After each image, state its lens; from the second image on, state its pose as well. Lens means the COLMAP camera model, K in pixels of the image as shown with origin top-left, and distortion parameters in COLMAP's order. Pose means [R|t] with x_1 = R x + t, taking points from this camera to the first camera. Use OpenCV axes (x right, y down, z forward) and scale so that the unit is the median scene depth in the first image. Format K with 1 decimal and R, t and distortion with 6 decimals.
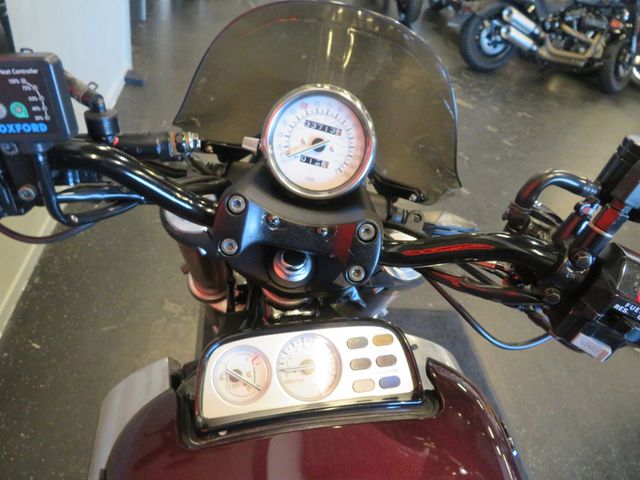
lens RADIAL K [[461.8, 0, 318.6], [0, 461.8, 242.5], [0, 0, 1]] dist [-0.012829, 0.011735]
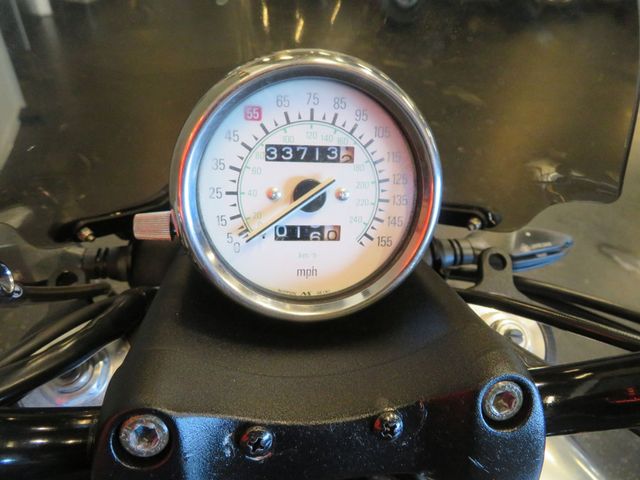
lens RADIAL K [[461.8, 0, 322.3], [0, 461.8, 237.8], [0, 0, 1]] dist [-0.012829, 0.011735]
pose [[0.963123, -0.254202, 0.088178, -0.028969], [0.252484, 0.967126, 0.030303, -0.147594], [-0.092983, -0.006922, 0.995644, 0.462560]]
